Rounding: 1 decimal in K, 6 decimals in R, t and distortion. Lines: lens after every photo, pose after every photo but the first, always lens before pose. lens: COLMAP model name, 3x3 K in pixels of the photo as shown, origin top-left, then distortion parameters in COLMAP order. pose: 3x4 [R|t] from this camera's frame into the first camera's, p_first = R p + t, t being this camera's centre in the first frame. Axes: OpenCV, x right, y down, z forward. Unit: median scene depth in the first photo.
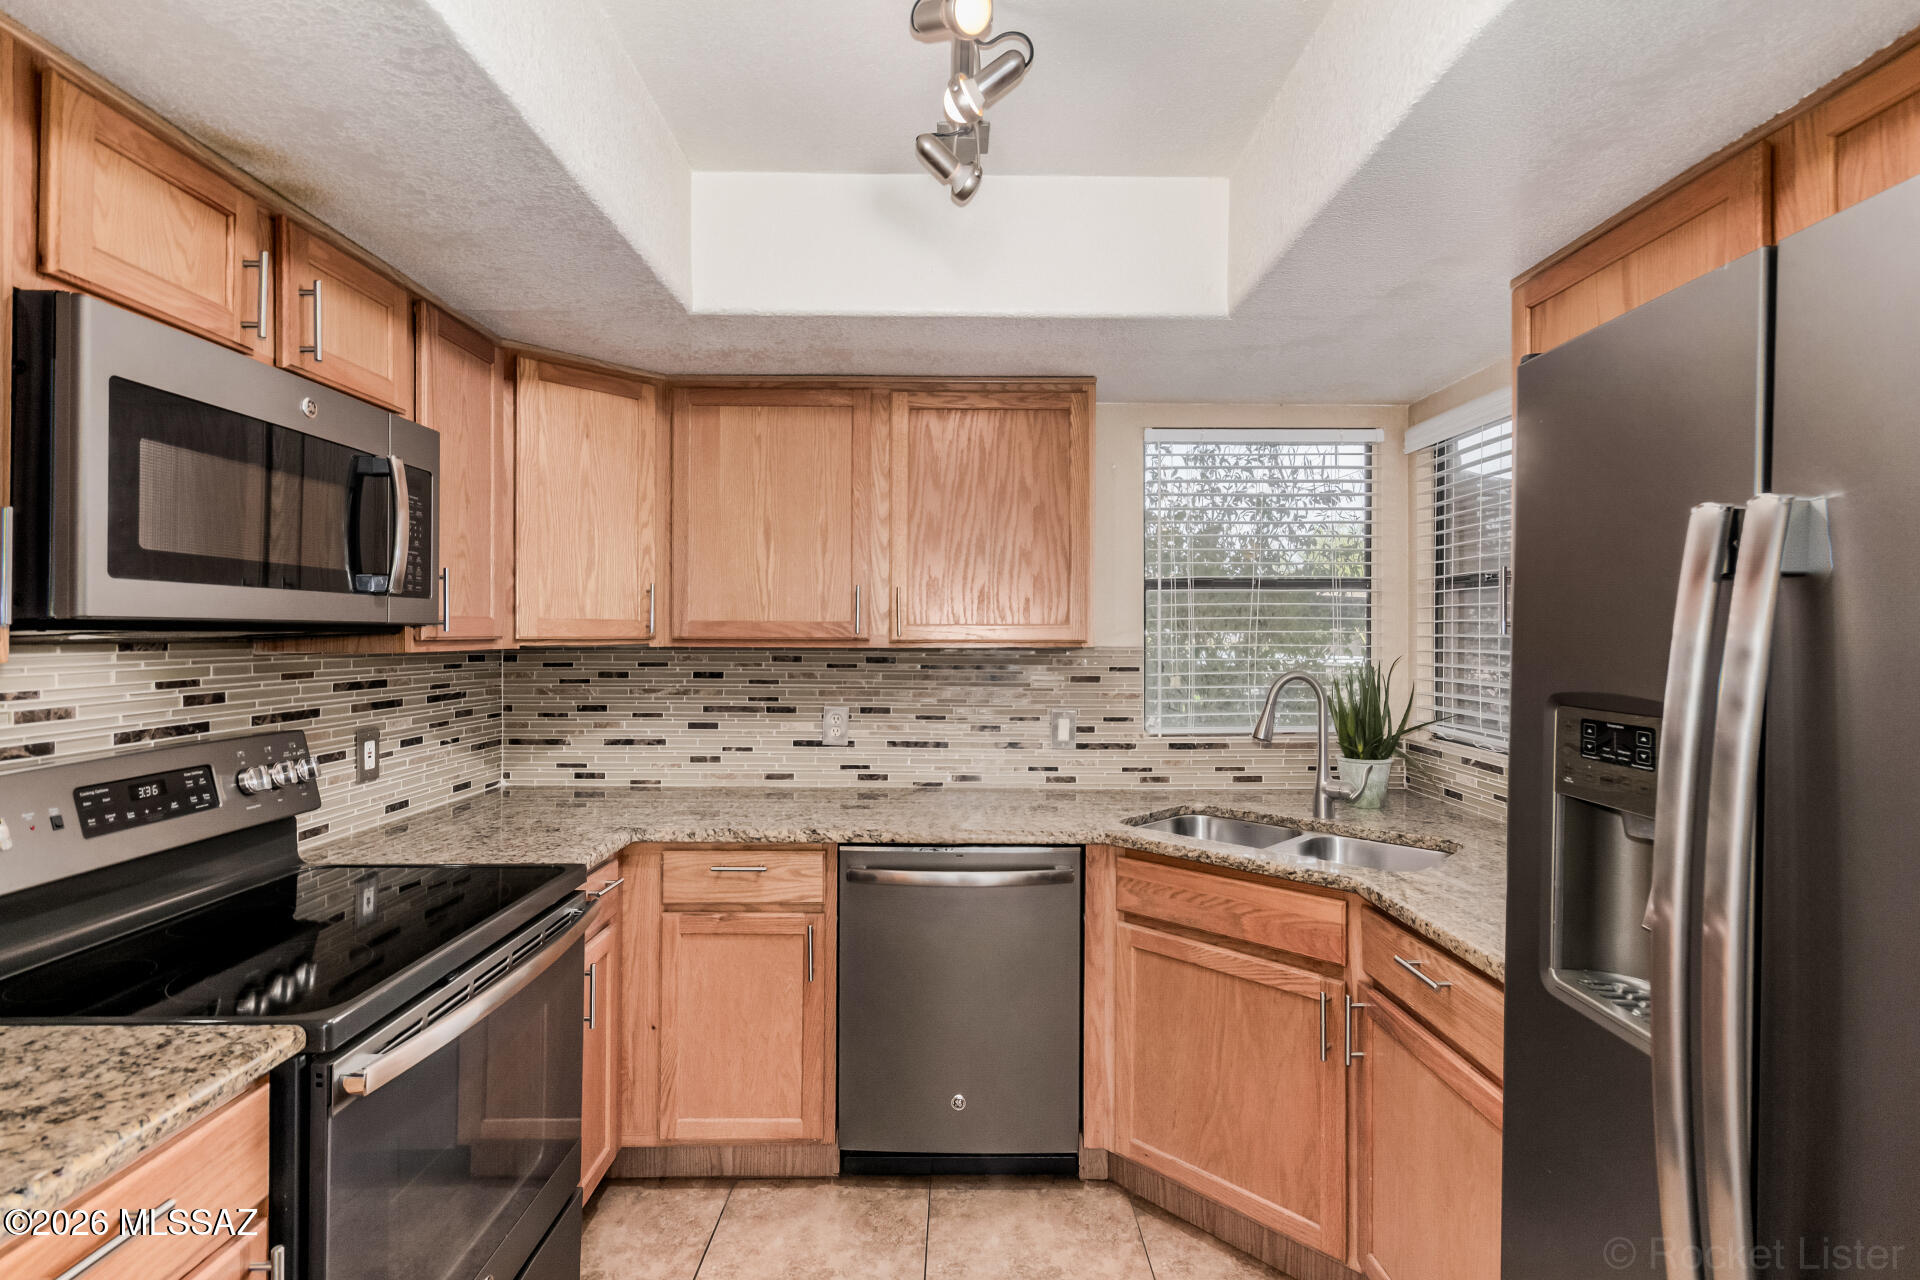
lens RADIAL K [[895.6, 0, 984.8], [0, 895.6, 635.5], [0, 0, 1]] dist [0.007402, -0.000112]
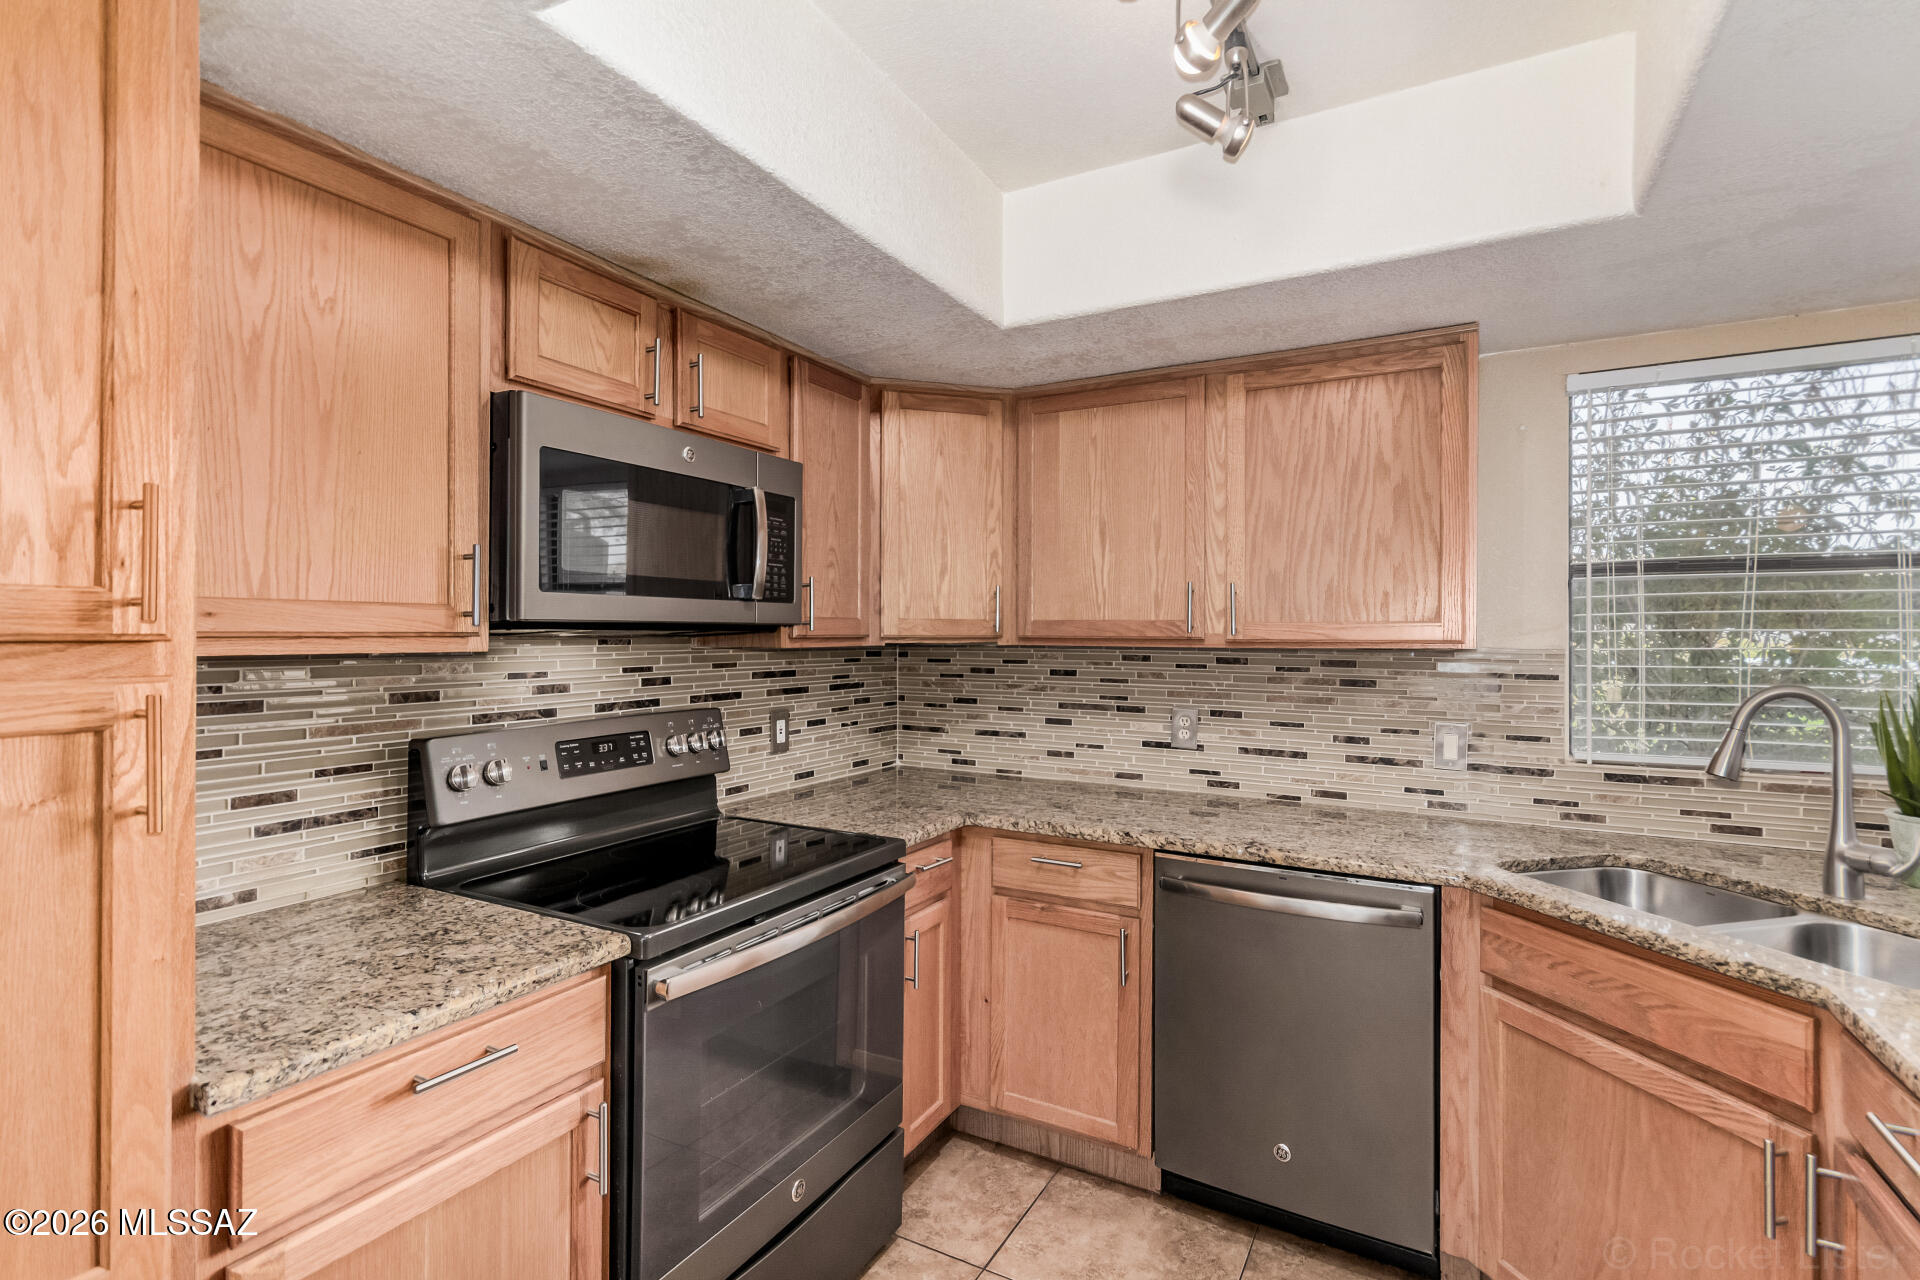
lens RADIAL K [[895.6, 0, 965.7], [0, 895.6, 632.6], [0, 0, 1]] dist [0.007402, -0.000112]
pose [[0.871516, 0.000310, -0.490367, 0.140289], [-0.002008, 0.999994, -0.002936, 0.001306], [0.490363, 0.003543, 0.871511, 0.056931]]
